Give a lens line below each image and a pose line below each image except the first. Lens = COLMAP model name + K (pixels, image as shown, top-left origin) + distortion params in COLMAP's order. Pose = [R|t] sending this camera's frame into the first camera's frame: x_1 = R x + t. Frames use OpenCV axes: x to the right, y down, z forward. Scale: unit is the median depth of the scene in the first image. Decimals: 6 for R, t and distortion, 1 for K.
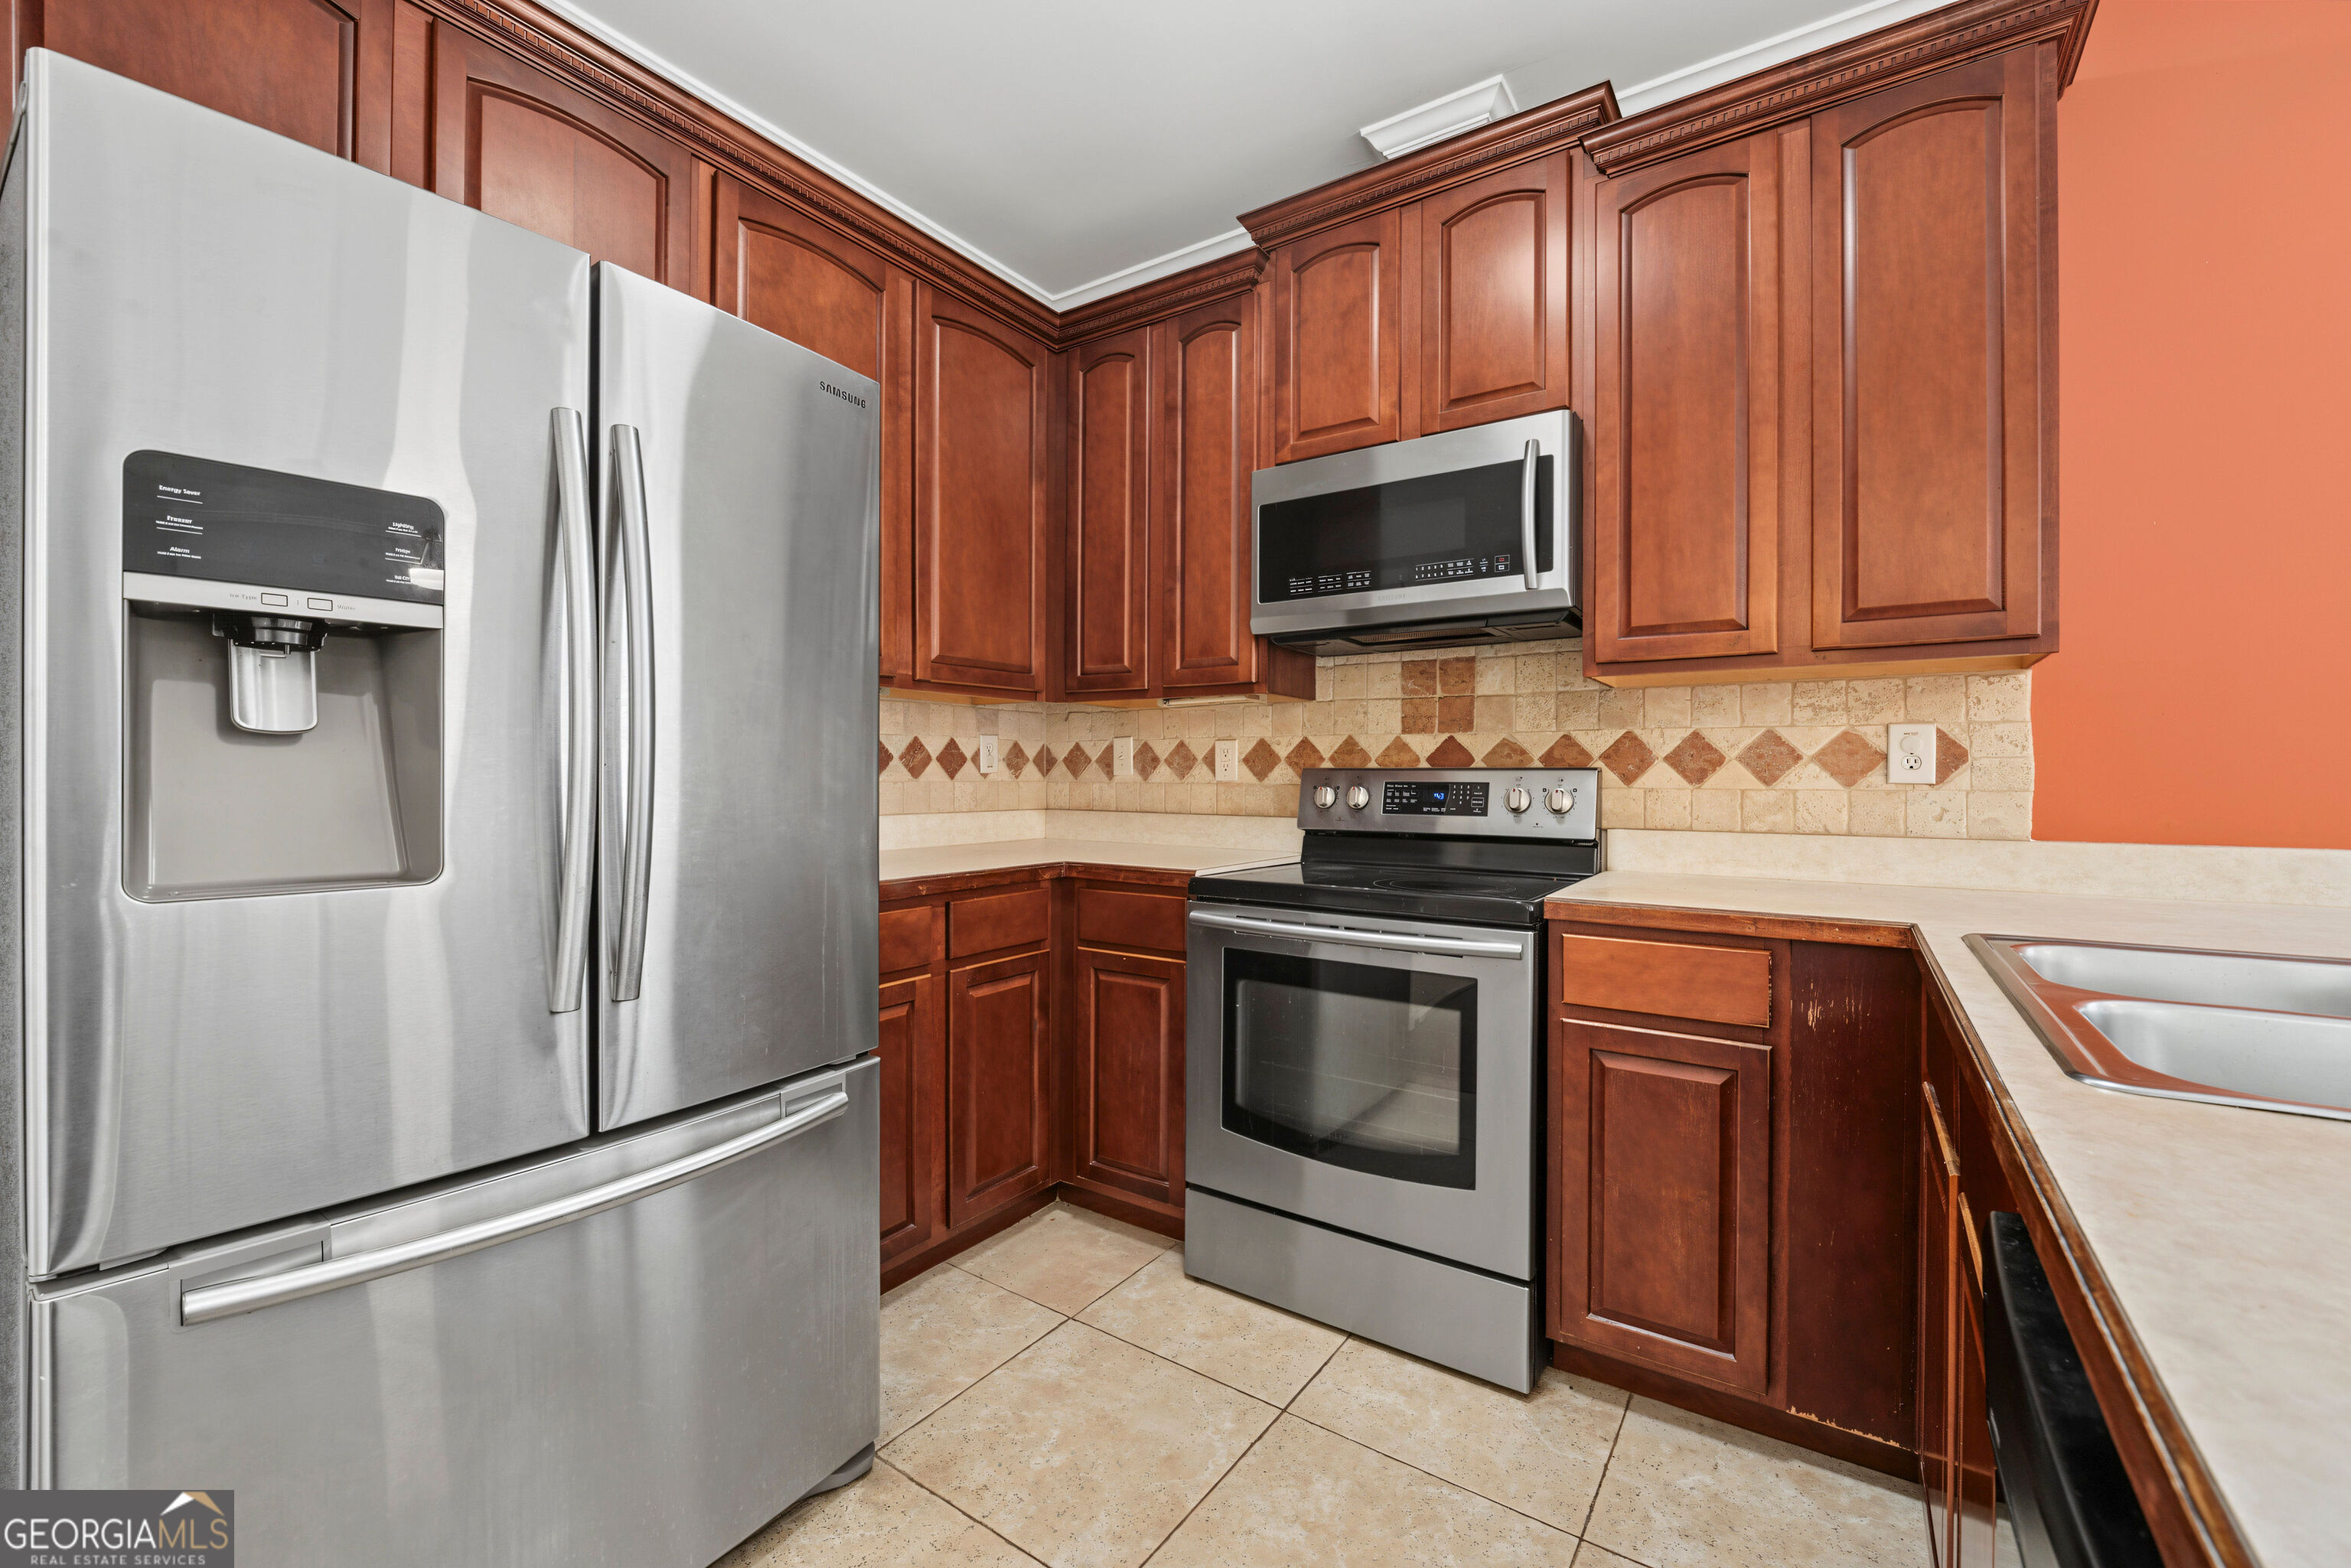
lens RADIAL K [[962.2, 0, 1162.9], [0, 962.2, 777.8], [0, 0, 1]] dist [-0.008918, -0.000112]
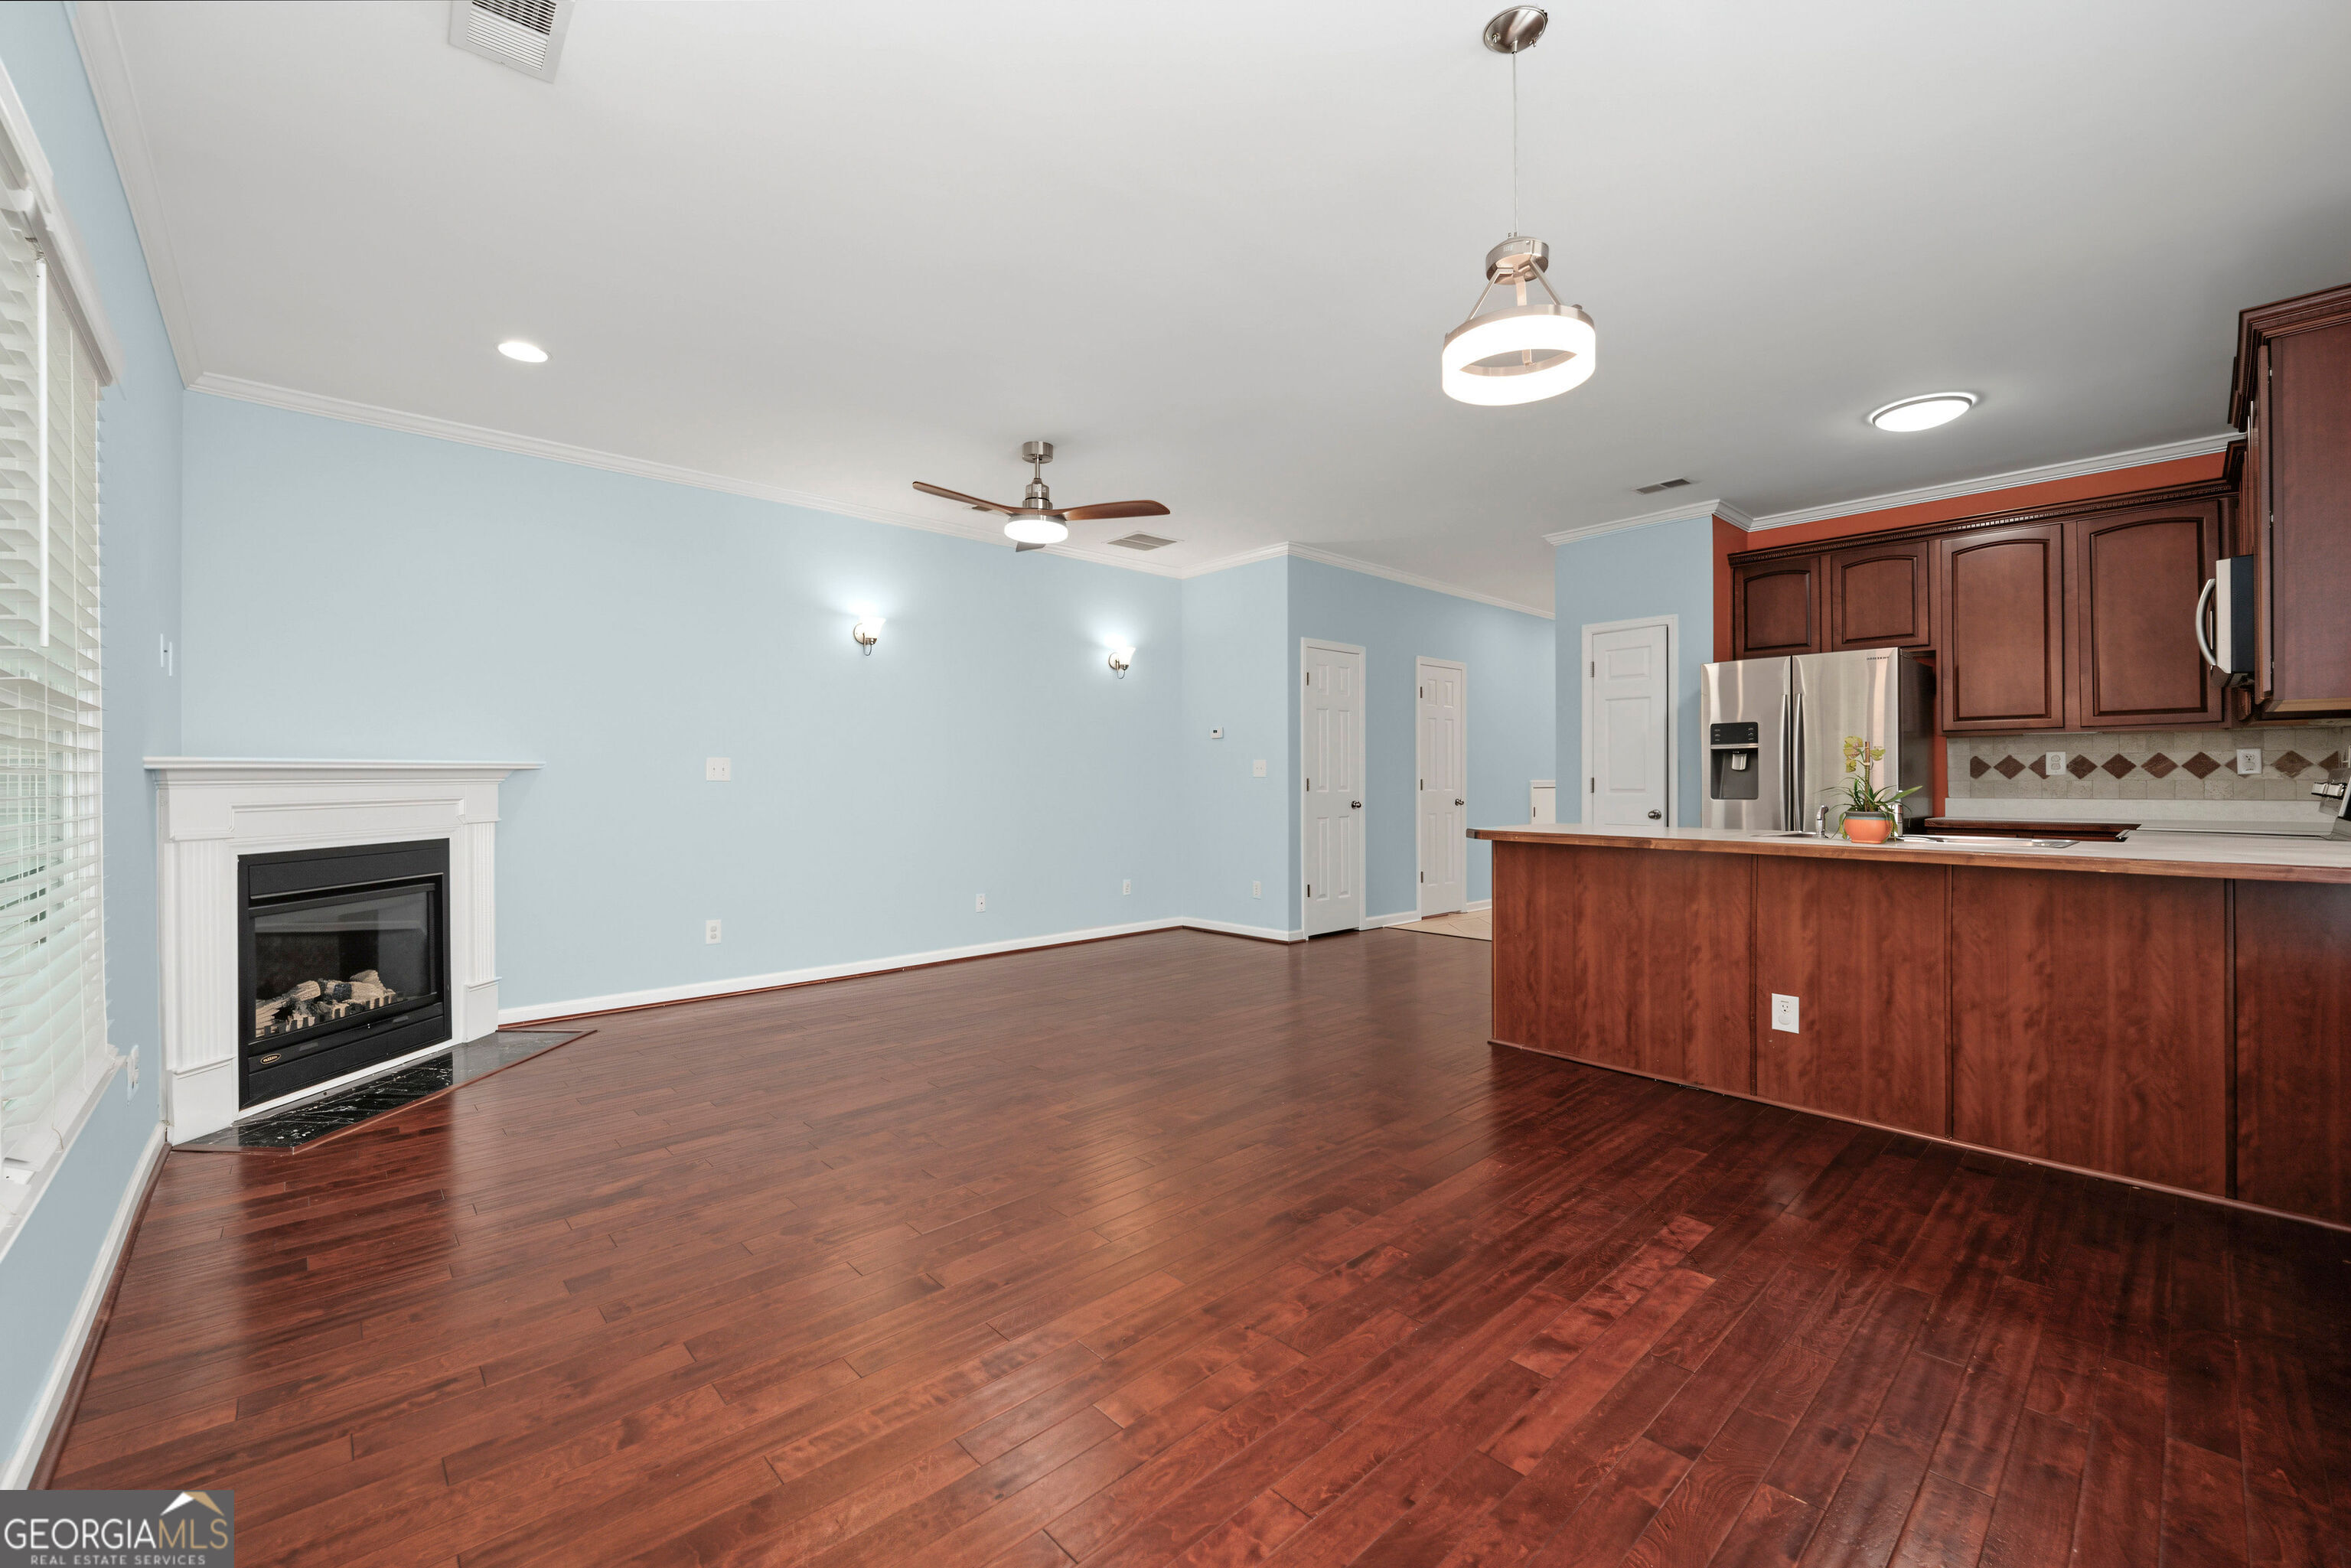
lens RADIAL K [[962.2, 0, 1168.7], [0, 962.2, 779.5], [0, 0, 1]] dist [-0.008918, -0.000112]
pose [[-0.216346, -0.001840, -0.976315, 2.200043], [0.000311, 0.999998, -0.001953, 0.008199], [0.976317, -0.000726, -0.216345, -0.442552]]
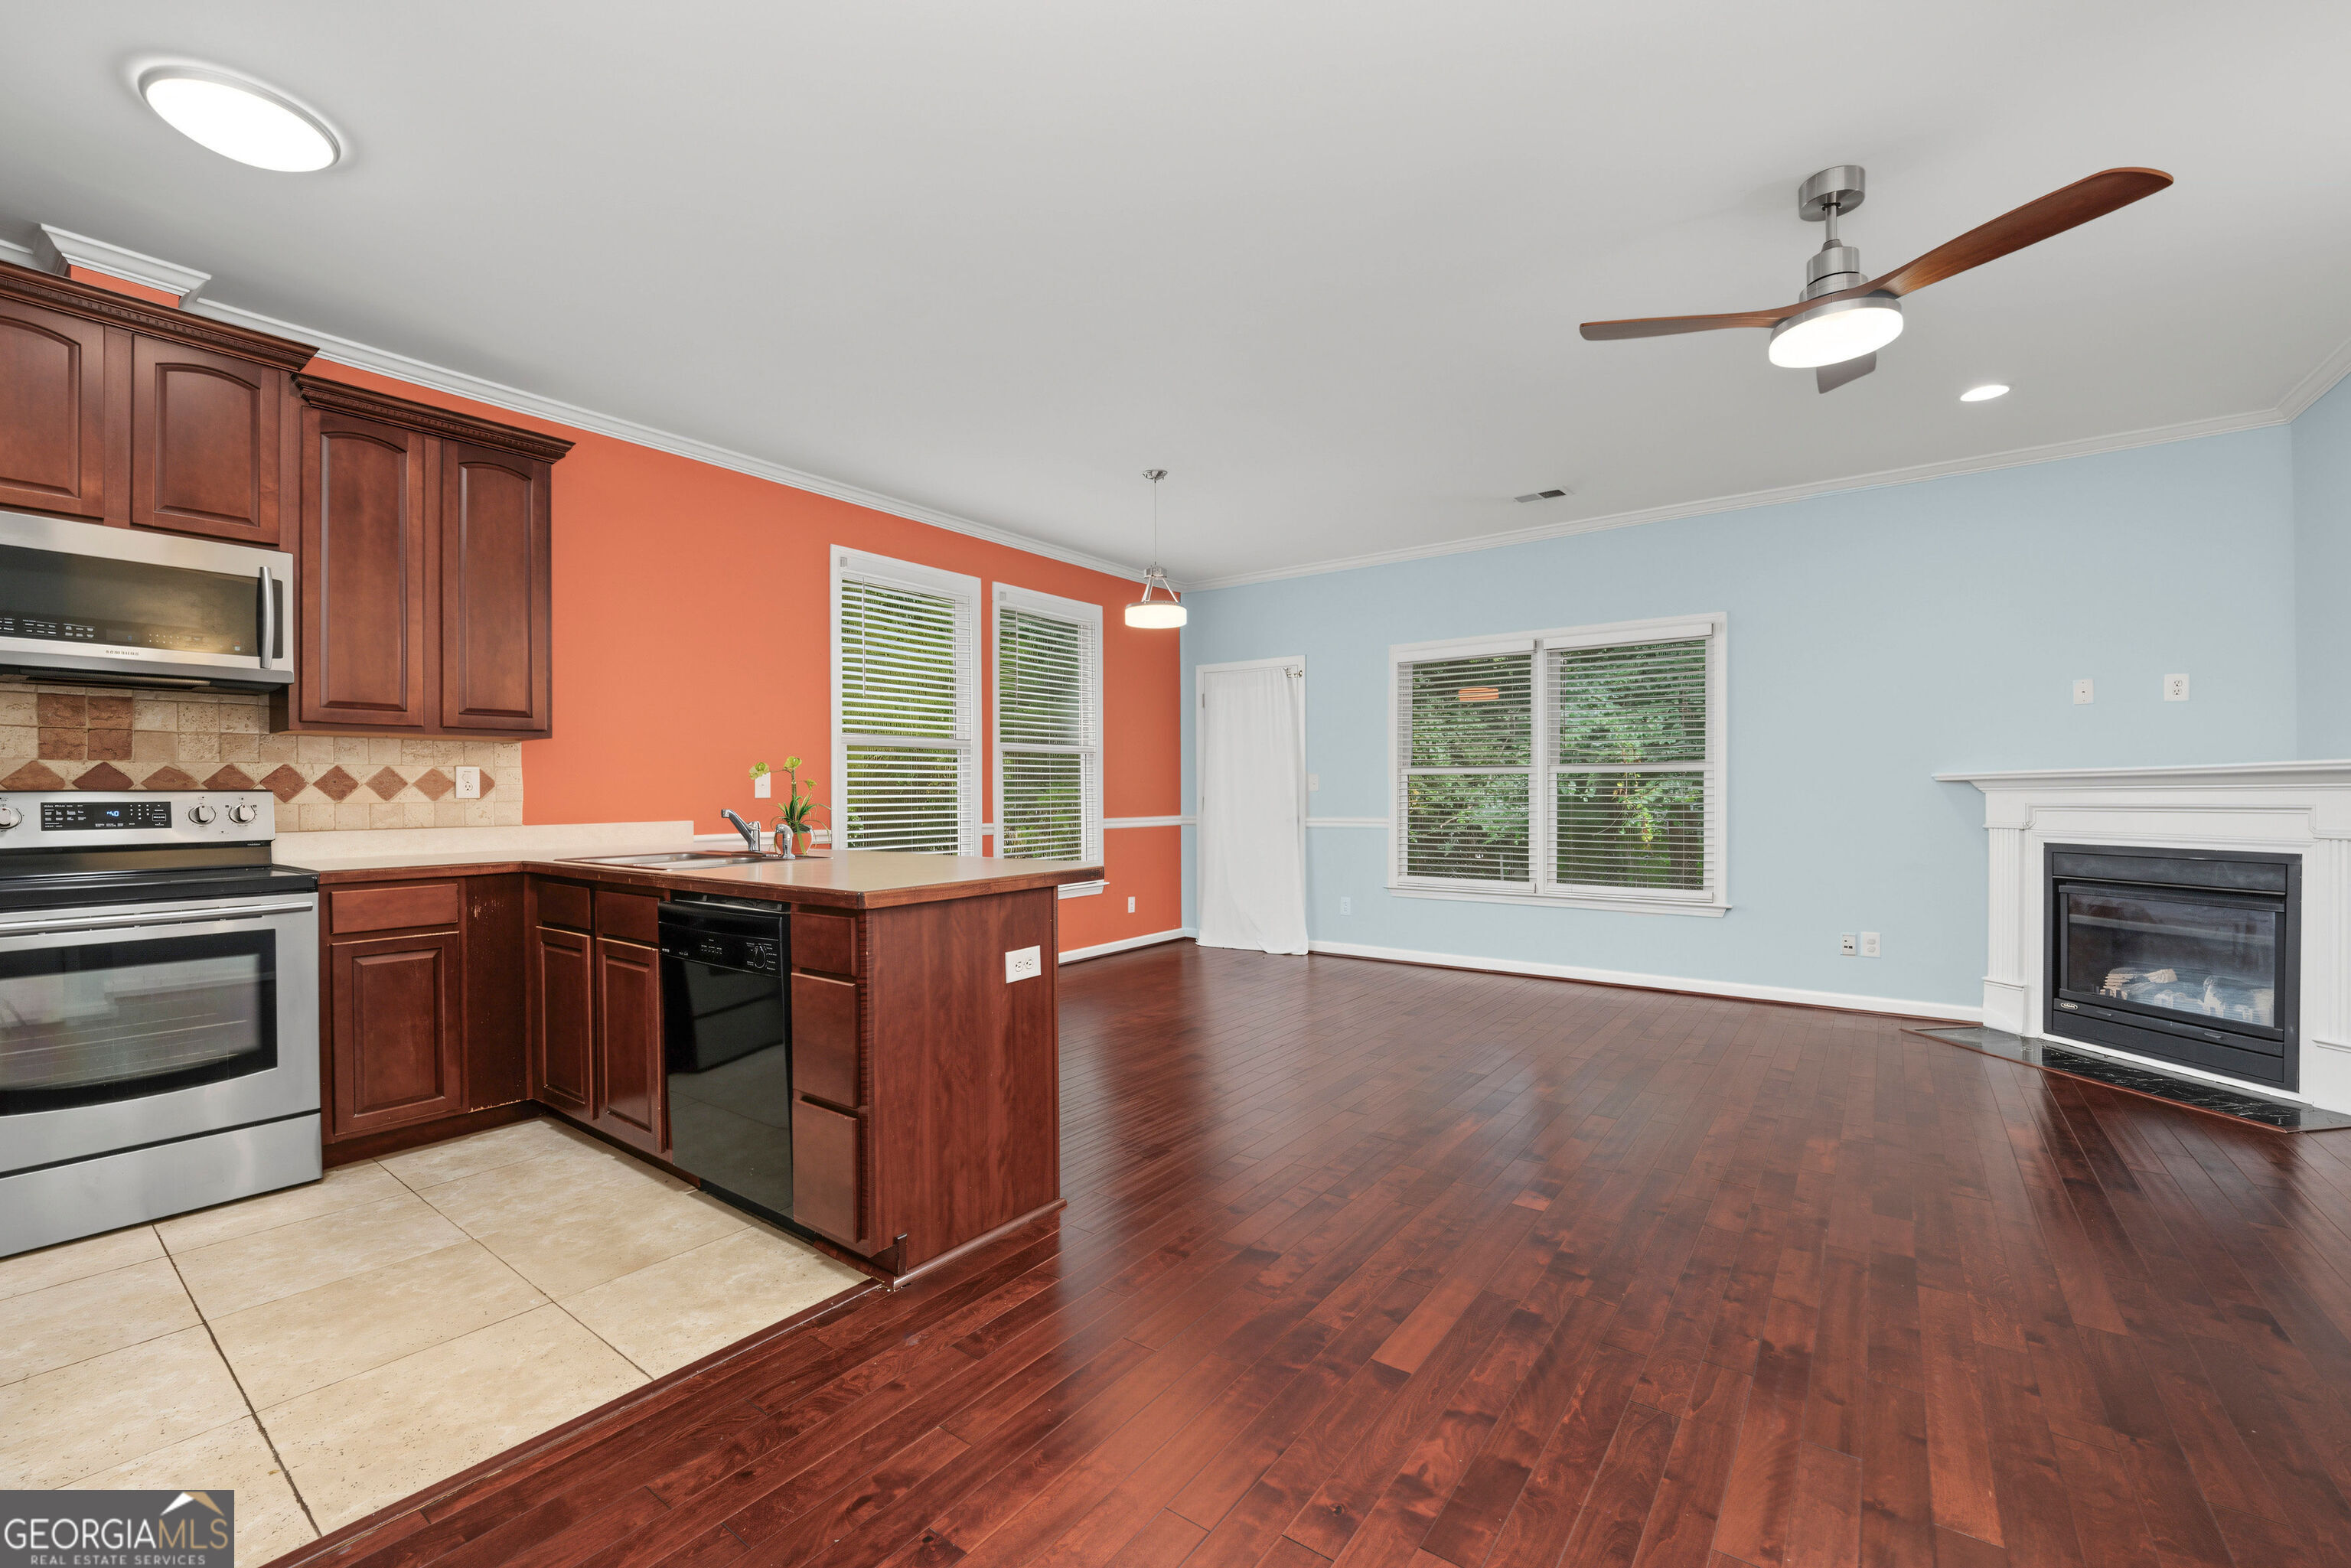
lens RADIAL K [[962.2, 0, 1170.3], [0, 962.2, 797.8], [0, 0, 1]] dist [-0.008918, -0.000112]
pose [[0.031508, -0.008602, 0.999466, -1.011994], [0.007465, 0.999937, 0.008371, -0.000233], [-0.999476, 0.007197, 0.031571, -0.416475]]
